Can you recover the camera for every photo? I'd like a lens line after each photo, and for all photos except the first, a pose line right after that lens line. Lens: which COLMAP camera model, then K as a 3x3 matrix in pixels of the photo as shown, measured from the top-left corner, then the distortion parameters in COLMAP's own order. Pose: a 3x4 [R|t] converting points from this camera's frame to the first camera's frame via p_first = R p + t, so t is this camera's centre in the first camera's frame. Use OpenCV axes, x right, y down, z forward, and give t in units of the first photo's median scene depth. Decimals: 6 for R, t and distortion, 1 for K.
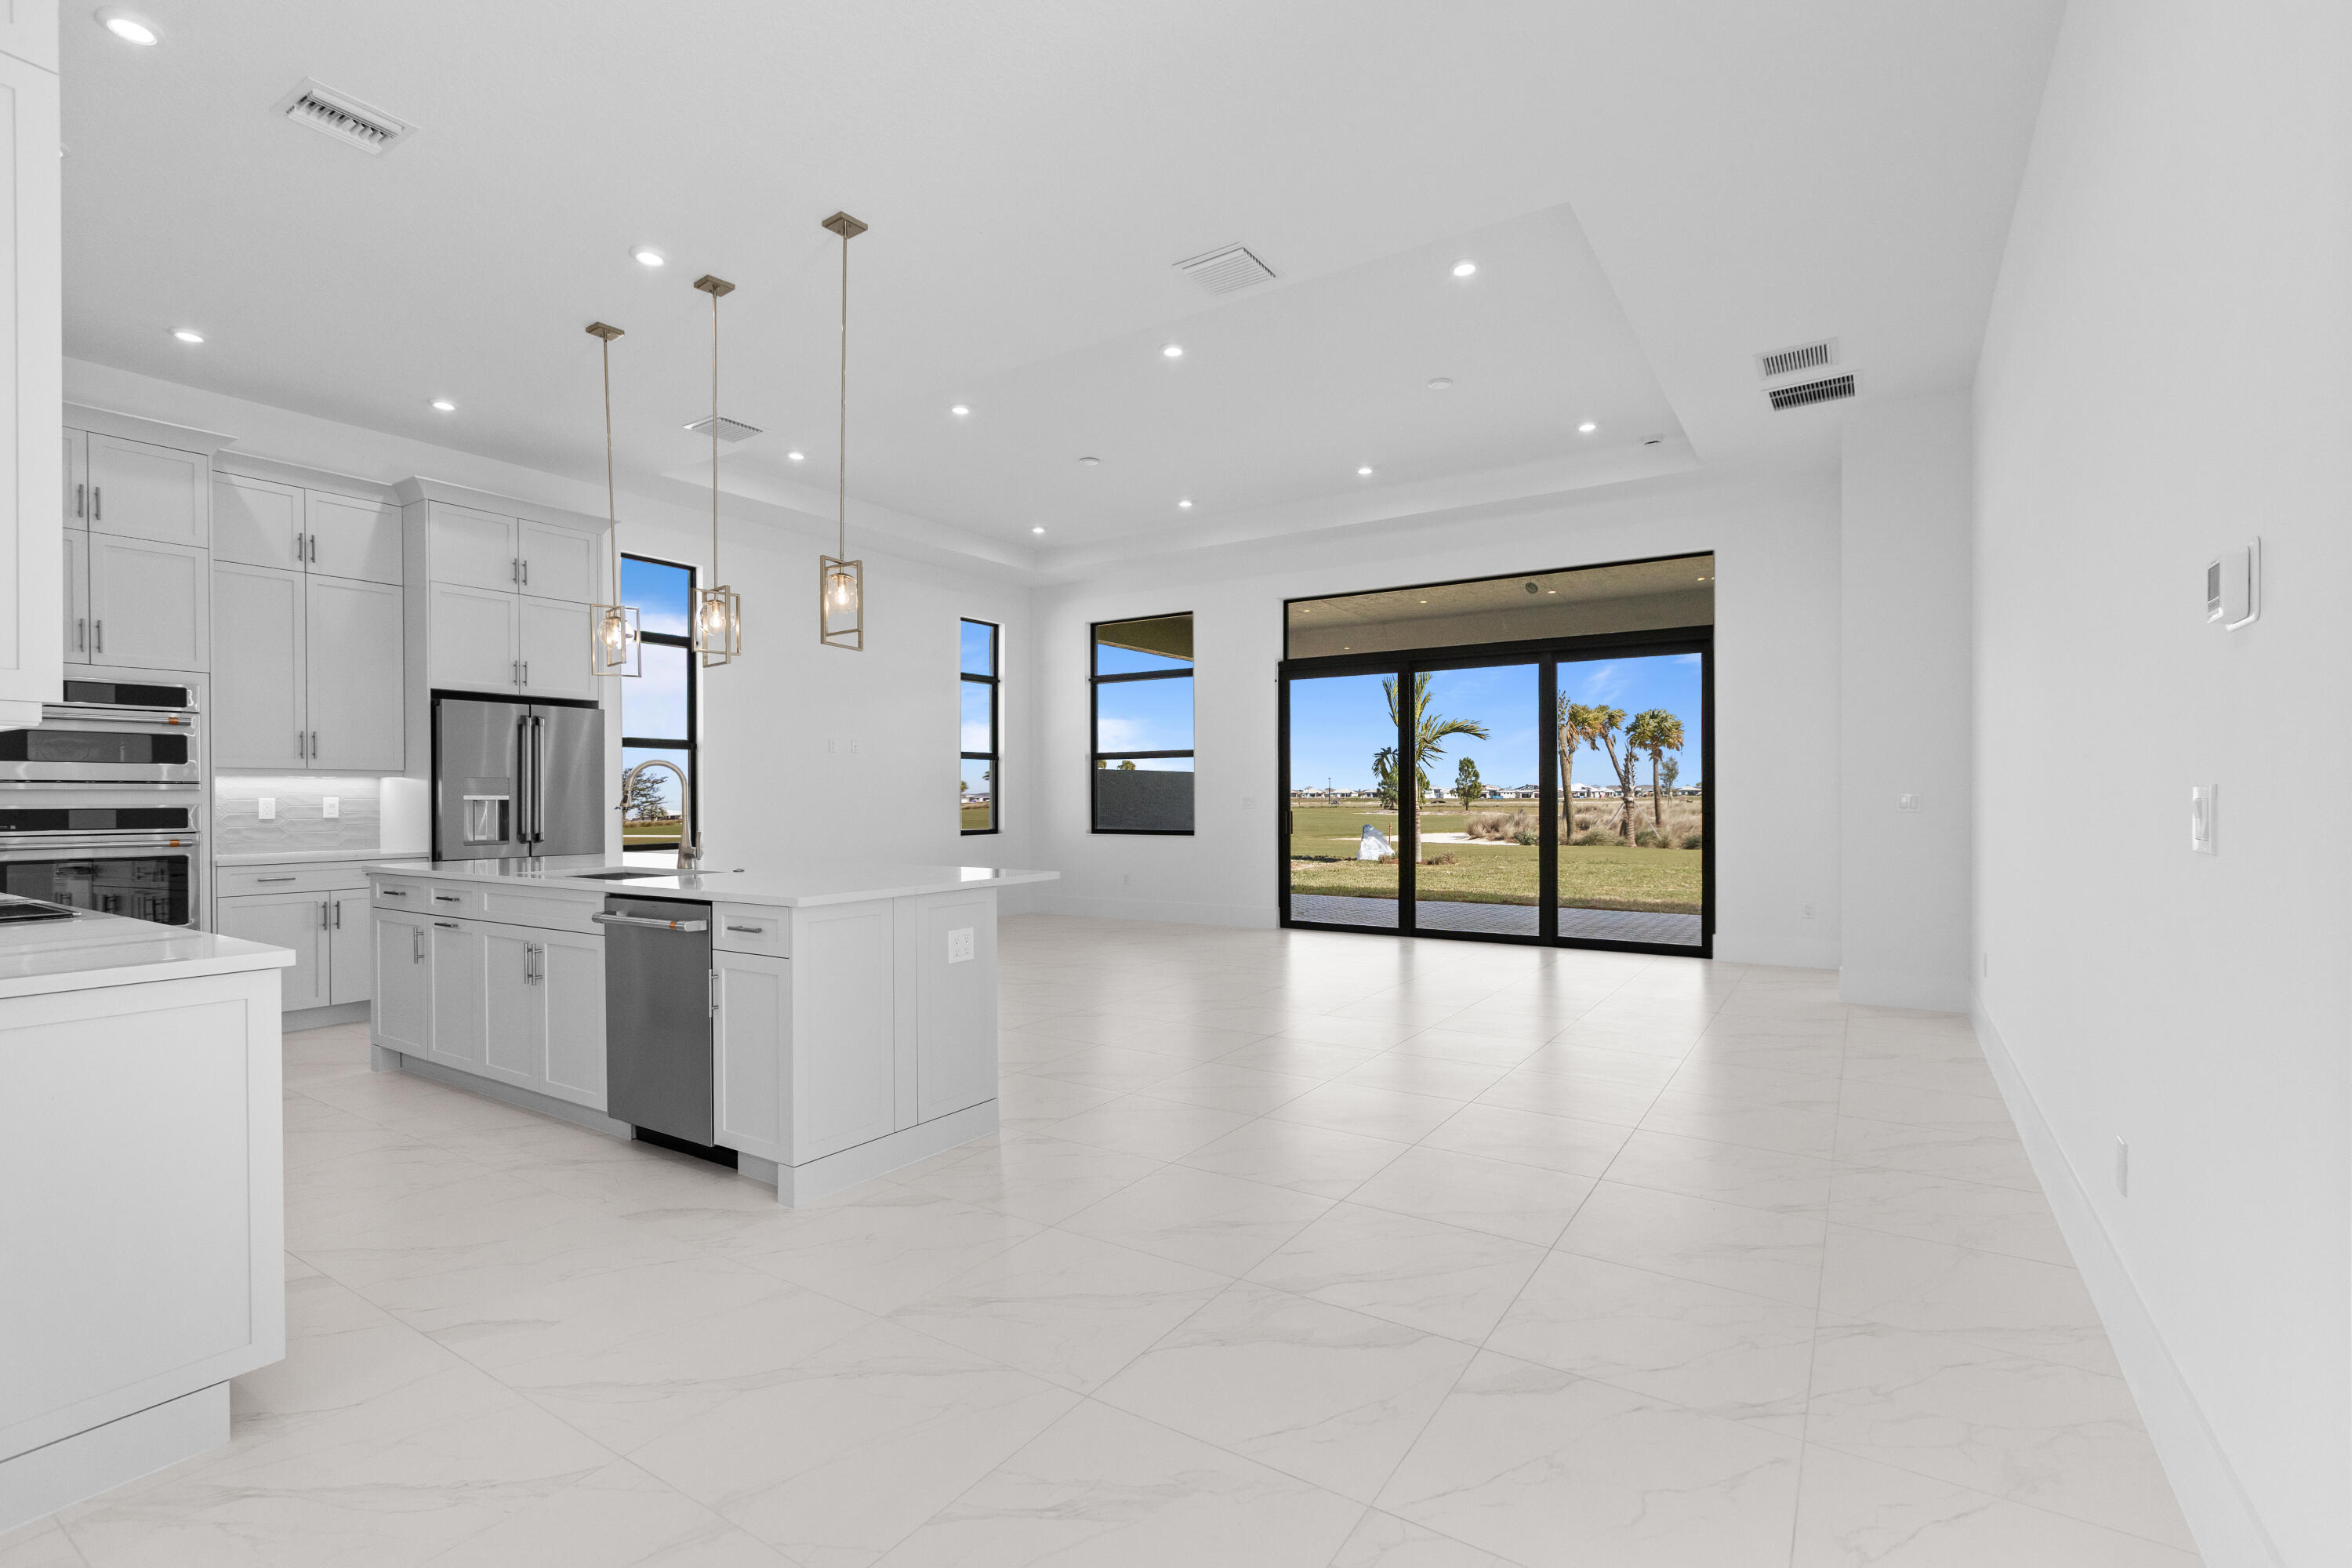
lens RADIAL K [[1057.1, 0, 1176.0], [0, 1057.1, 784.0], [0, 0, 1]] dist [0.001592, 0.001246]
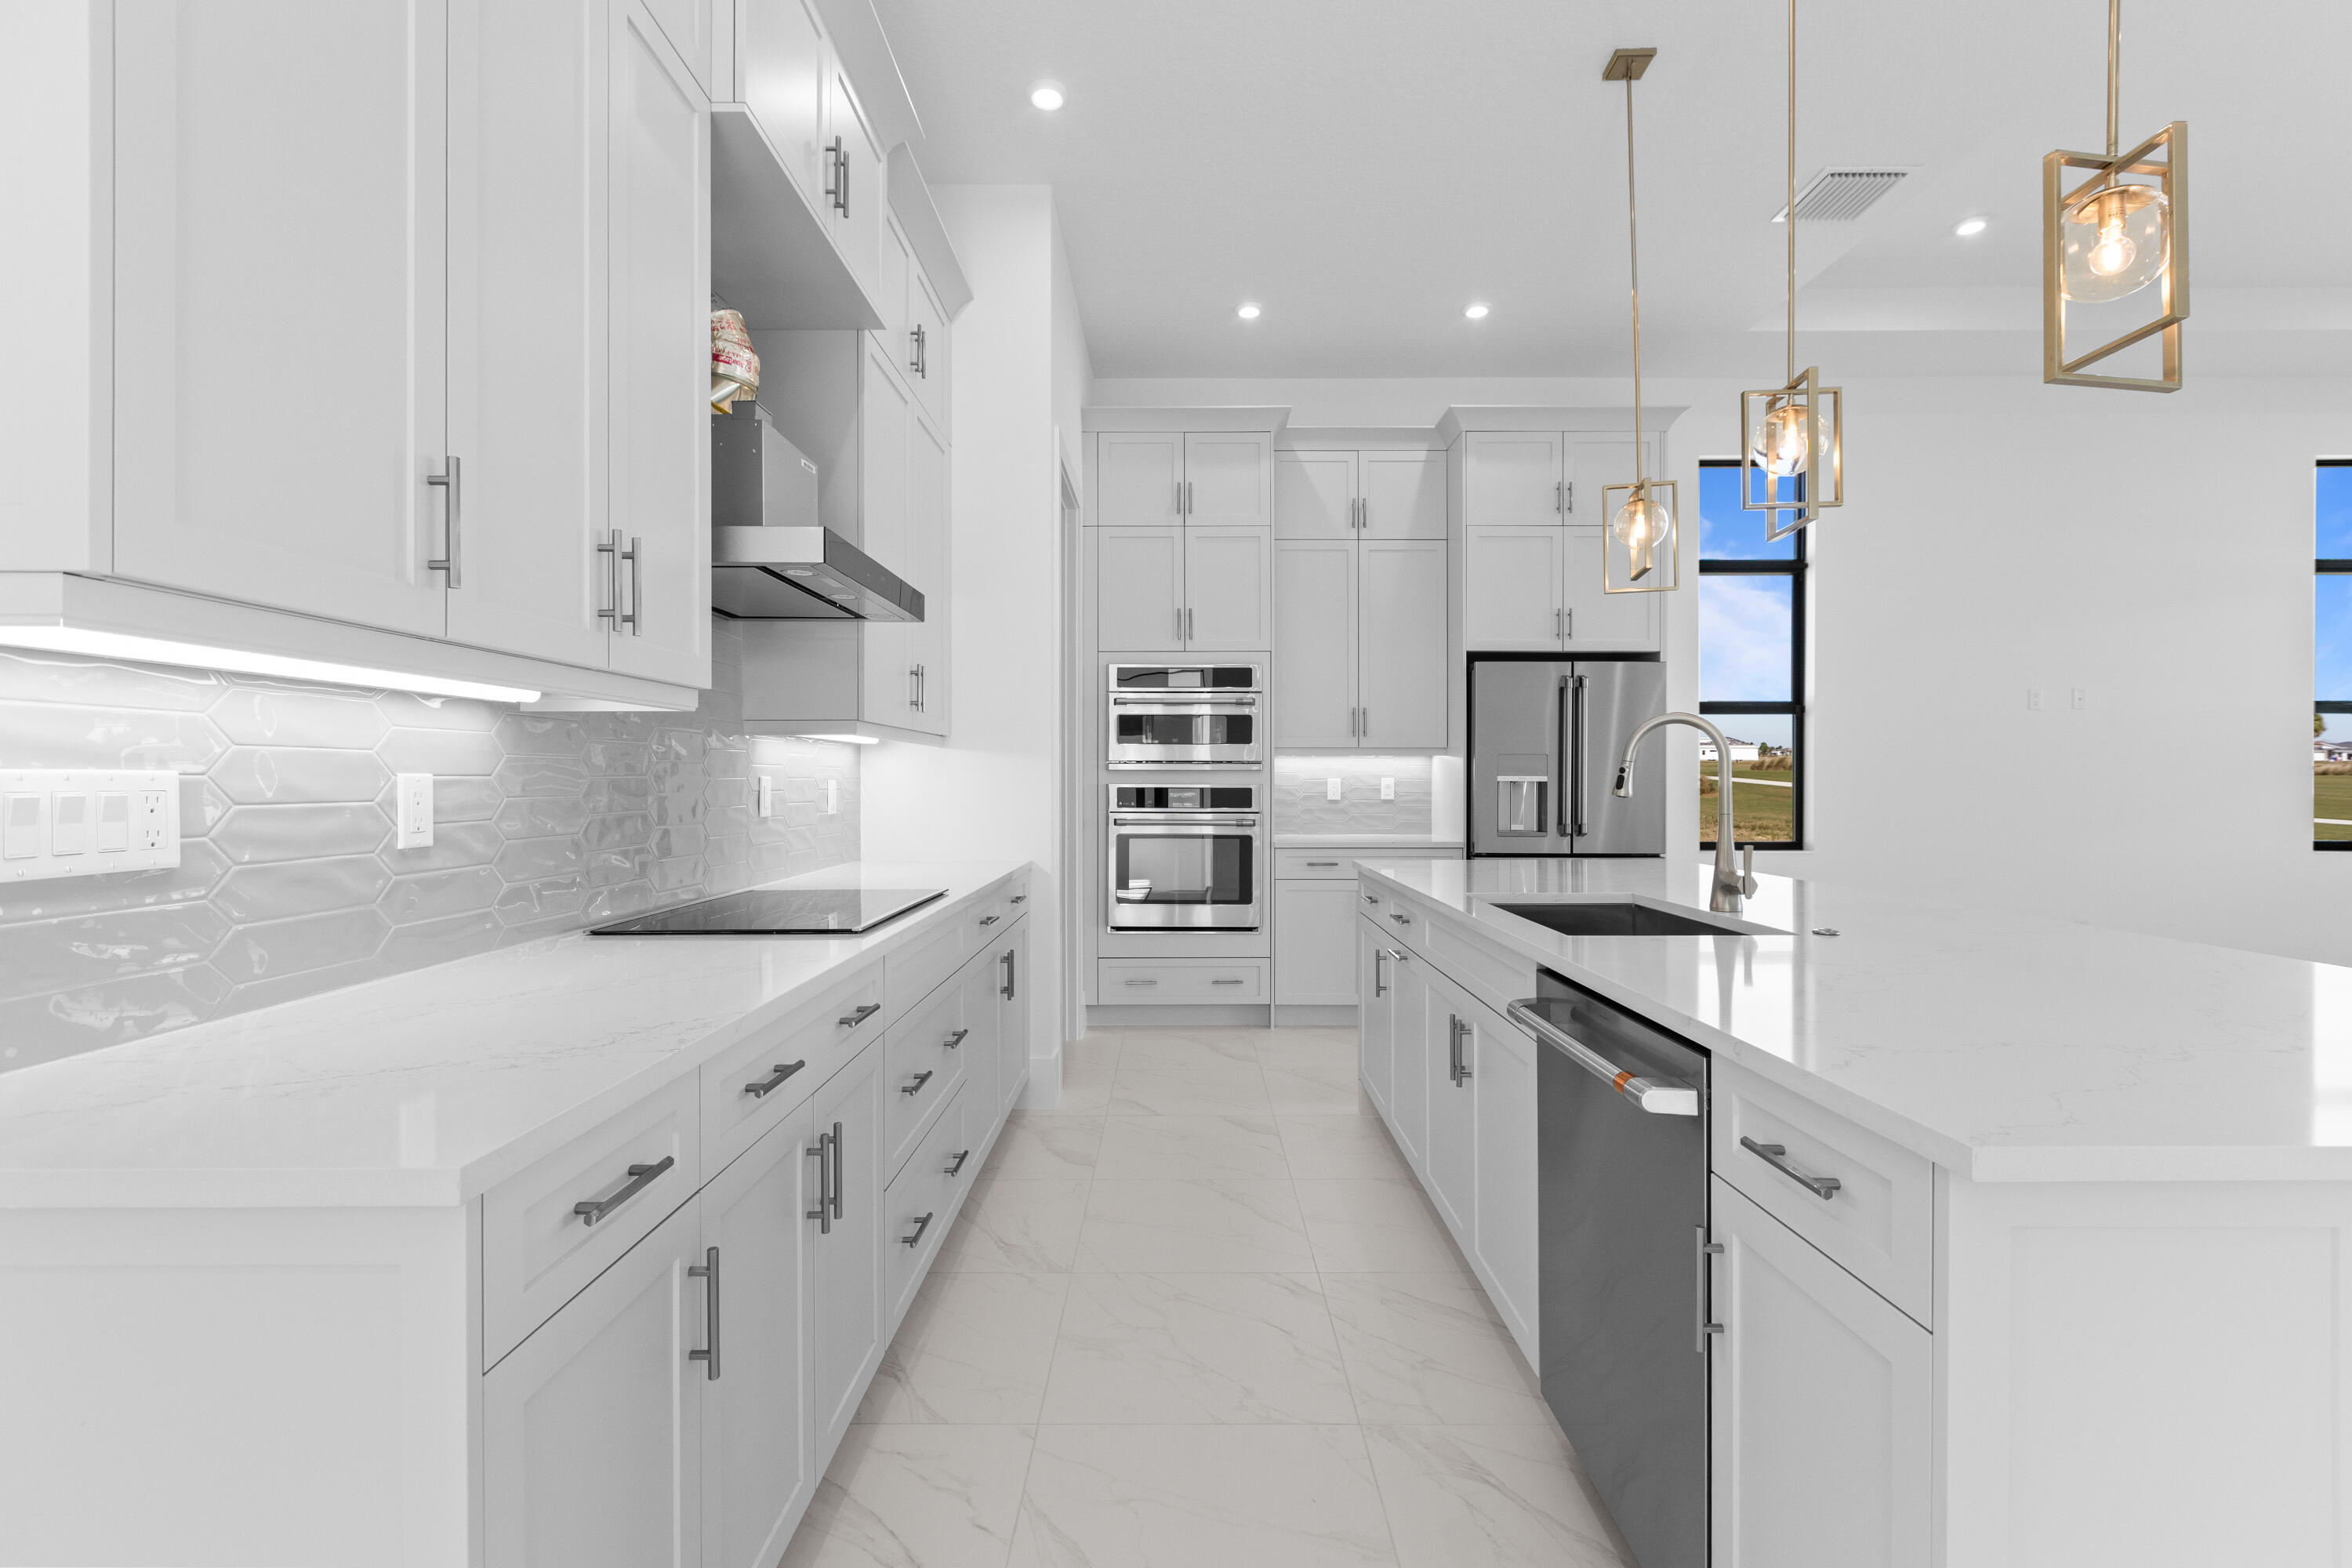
lens RADIAL K [[1057.1, 0, 1176.0], [0, 1057.1, 784.0], [0, 0, 1]] dist [0.001592, 0.001246]
pose [[0.551099, 0.008883, -0.834393, -0.121601], [0.005759, 0.999879, 0.014448, 0.003636], [0.834420, -0.012767, 0.550981, 0.339379]]
